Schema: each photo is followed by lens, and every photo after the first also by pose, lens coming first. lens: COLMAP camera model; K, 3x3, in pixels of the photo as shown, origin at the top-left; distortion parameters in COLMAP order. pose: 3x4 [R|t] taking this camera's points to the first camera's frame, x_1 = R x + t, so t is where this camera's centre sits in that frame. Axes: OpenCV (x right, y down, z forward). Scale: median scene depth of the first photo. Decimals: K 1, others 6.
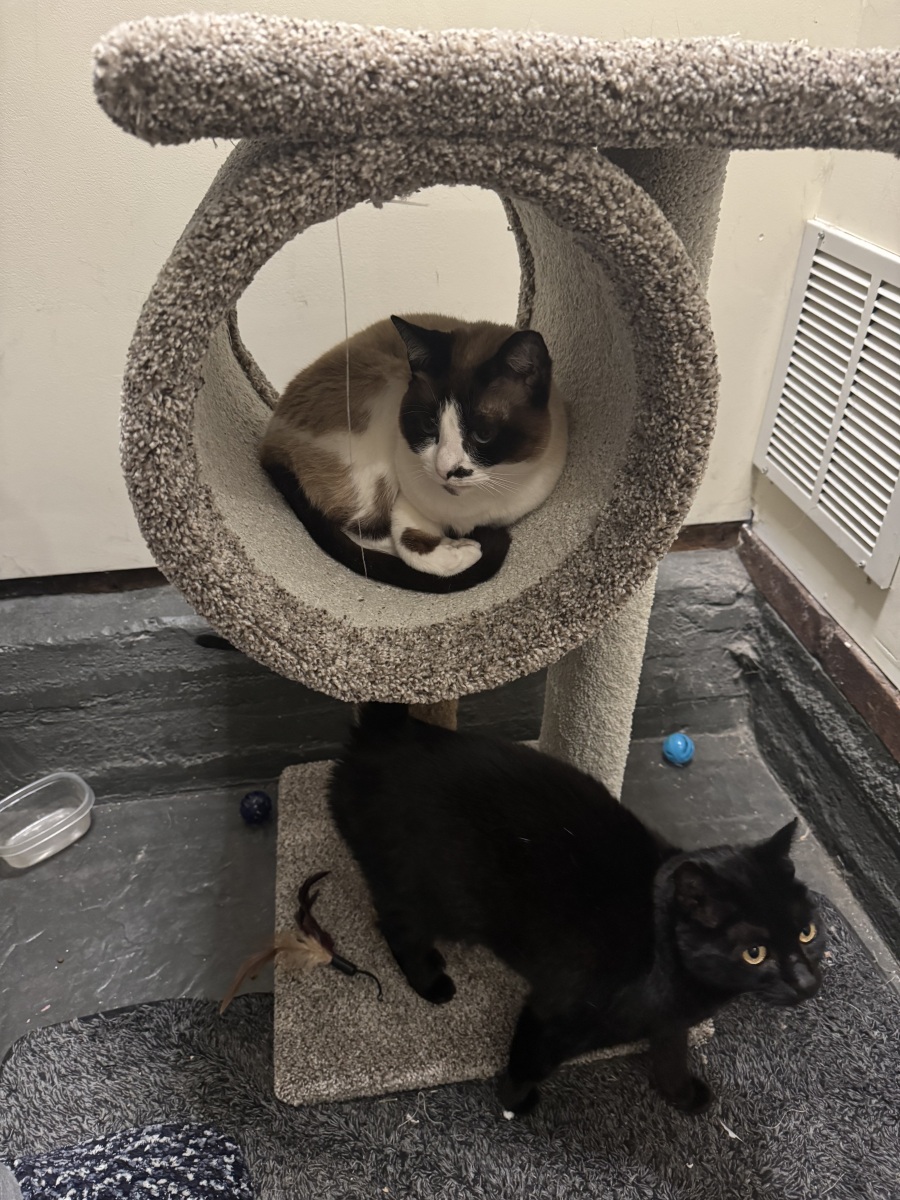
lens RADIAL K [[844.0, 0, 445.4], [0, 844.0, 606.3], [0, 0, 1]] dist [0.054208, -0.042687]
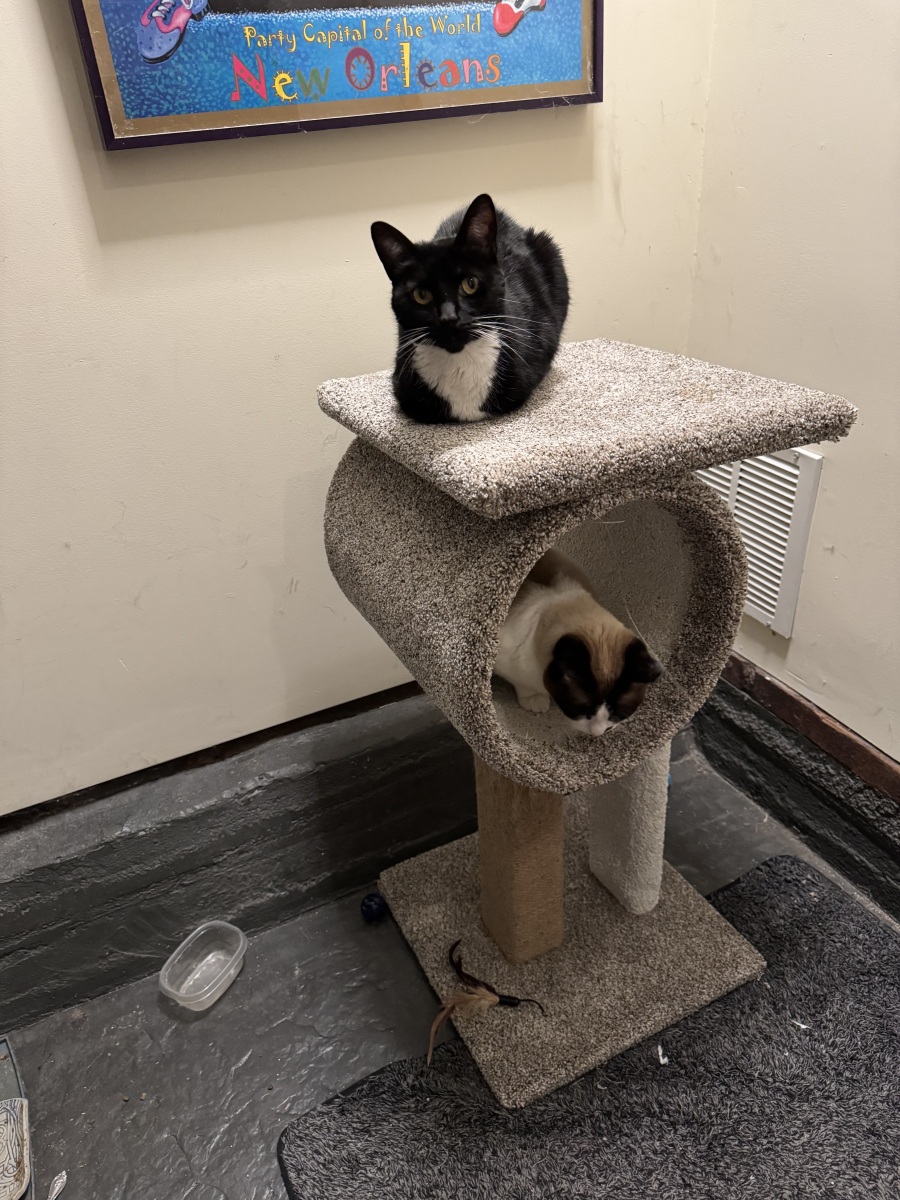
lens RADIAL K [[844.0, 0, 447.9], [0, 844.0, 605.9], [0, 0, 1]] dist [0.054208, -0.042687]
pose [[0.953996, -0.192003, 0.230277, -0.365853], [0.211290, 0.975454, -0.062011, -0.103693], [-0.212719, 0.107813, 0.971147, -0.307626]]
